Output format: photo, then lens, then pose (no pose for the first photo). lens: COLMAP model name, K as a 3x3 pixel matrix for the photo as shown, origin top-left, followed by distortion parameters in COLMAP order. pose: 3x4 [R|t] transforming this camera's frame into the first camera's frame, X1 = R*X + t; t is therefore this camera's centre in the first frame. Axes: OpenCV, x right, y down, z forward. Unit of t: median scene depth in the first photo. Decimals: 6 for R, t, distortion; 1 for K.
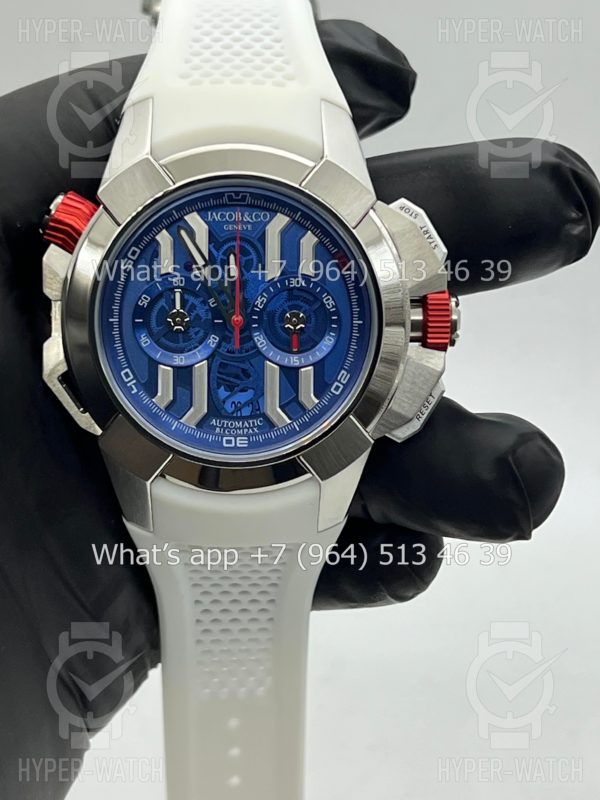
lens RADIAL K [[1842.4, 0, 302.9], [0, 1842.4, 404.0], [0, 0, 1]] dist [0.185291, 0.000000]
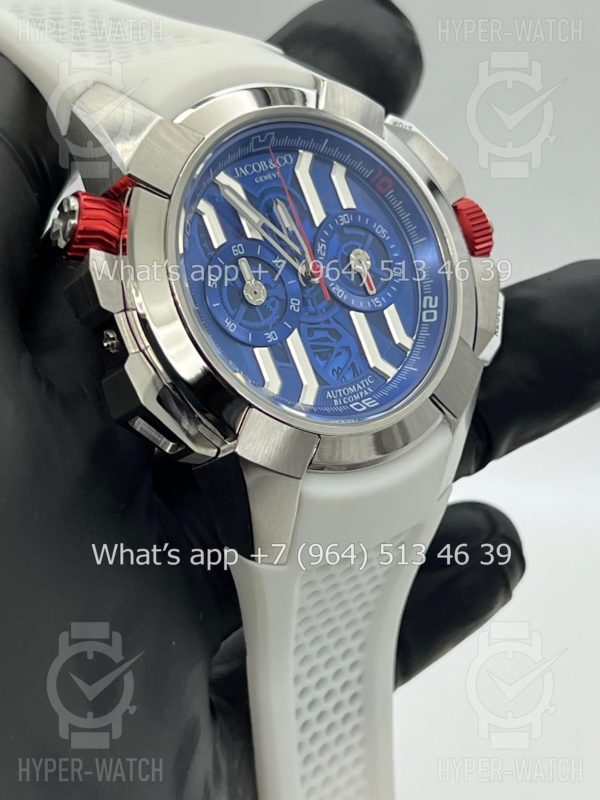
lens RADIAL K [[1842.4, 0, 298.6], [0, 1842.4, 400.3], [0, 0, 1]] dist [0.185291, 0.000000]
pose [[0.799184, -0.289723, 0.526655, -0.508770], [0.403786, 0.907807, -0.113332, 0.102967], [-0.445266, 0.303229, 0.842490, 0.294527]]
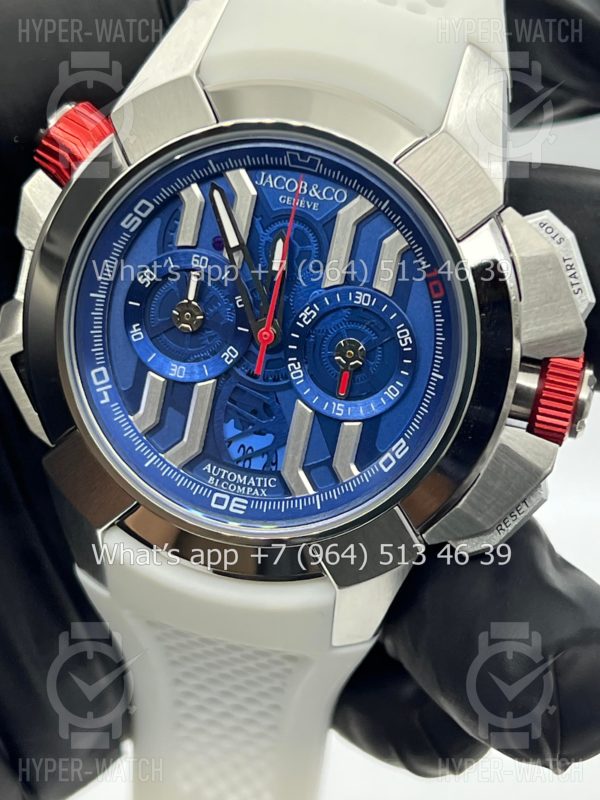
lens RADIAL K [[1842.4, 0, 304.2], [0, 1842.4, 397.6], [0, 0, 1]] dist [0.185291, 0.000000]
pose [[0.962252, 0.225808, -0.151924, 0.087522], [-0.218097, 0.973702, 0.065858, -0.070537], [0.162800, -0.030238, 0.986196, 0.317846]]
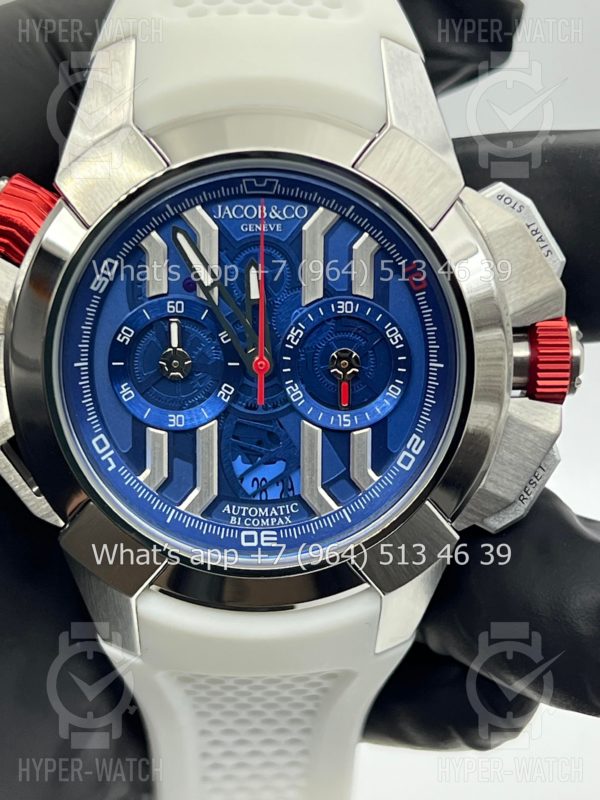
lens RADIAL K [[1842.4, 0, 305.1], [0, 1842.4, 397.3], [0, 0, 1]] dist [0.185291, 0.000000]
pose [[0.999995, -0.002749, -0.001259, -0.018258], [0.002804, 0.998912, 0.046555, -0.064421], [0.001129, -0.046558, 0.998915, 0.312242]]
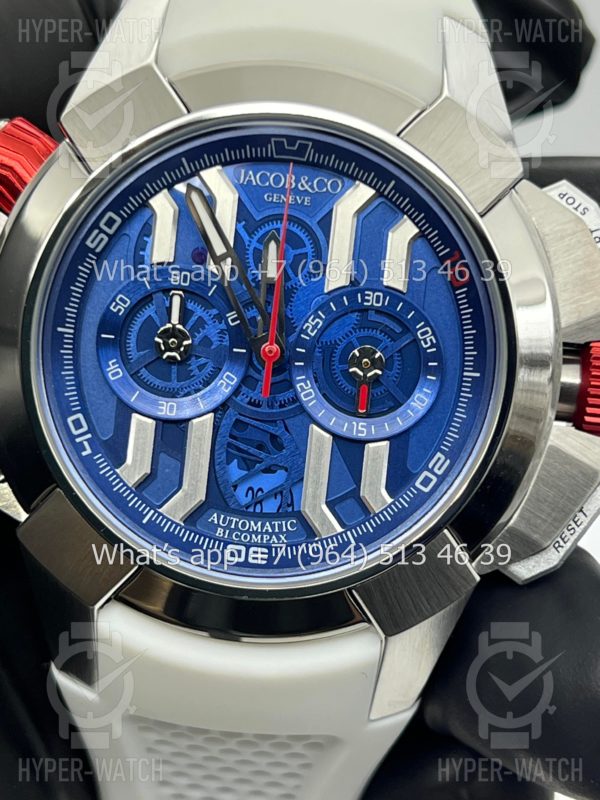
lens RADIAL K [[1842.4, 0, 298.0], [0, 1842.4, 405.8], [0, 0, 1]] dist [0.185291, 0.000000]
pose [[0.994484, 0.098812, -0.035192, -0.003975], [-0.101192, 0.992119, -0.073887, 0.015196], [0.027613, 0.077041, 0.996646, 0.404353]]
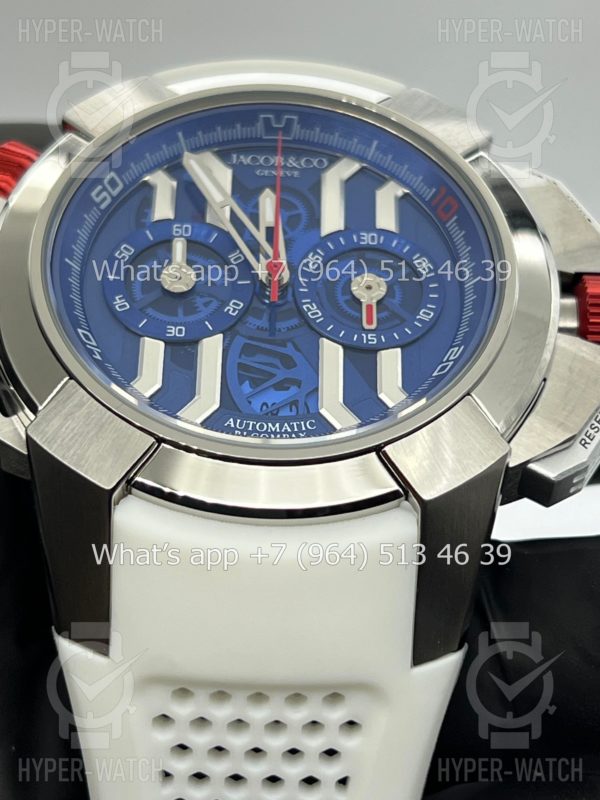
lens RADIAL K [[1842.4, 0, 292.7], [0, 1842.4, 399.2], [0, 0, 1]] dist [0.185291, 0.000000]
pose [[0.999858, 0.015423, 0.006794, -0.033108], [-0.007499, 0.768160, -0.640214, 0.374489], [-0.015093, 0.640072, 0.768167, 0.555387]]
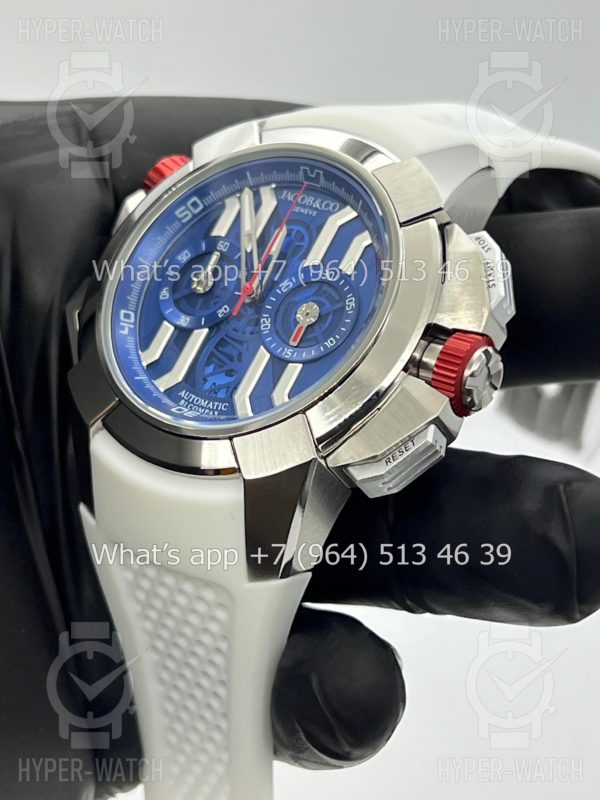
lens RADIAL K [[1842.4, 0, 296.6], [0, 1842.4, 401.6], [0, 0, 1]] dist [0.185291, 0.000000]
pose [[0.788098, 0.238910, -0.567296, 0.487532], [-0.471887, 0.826266, -0.307583, 0.255023], [0.395252, 0.510105, 0.763917, 0.364278]]
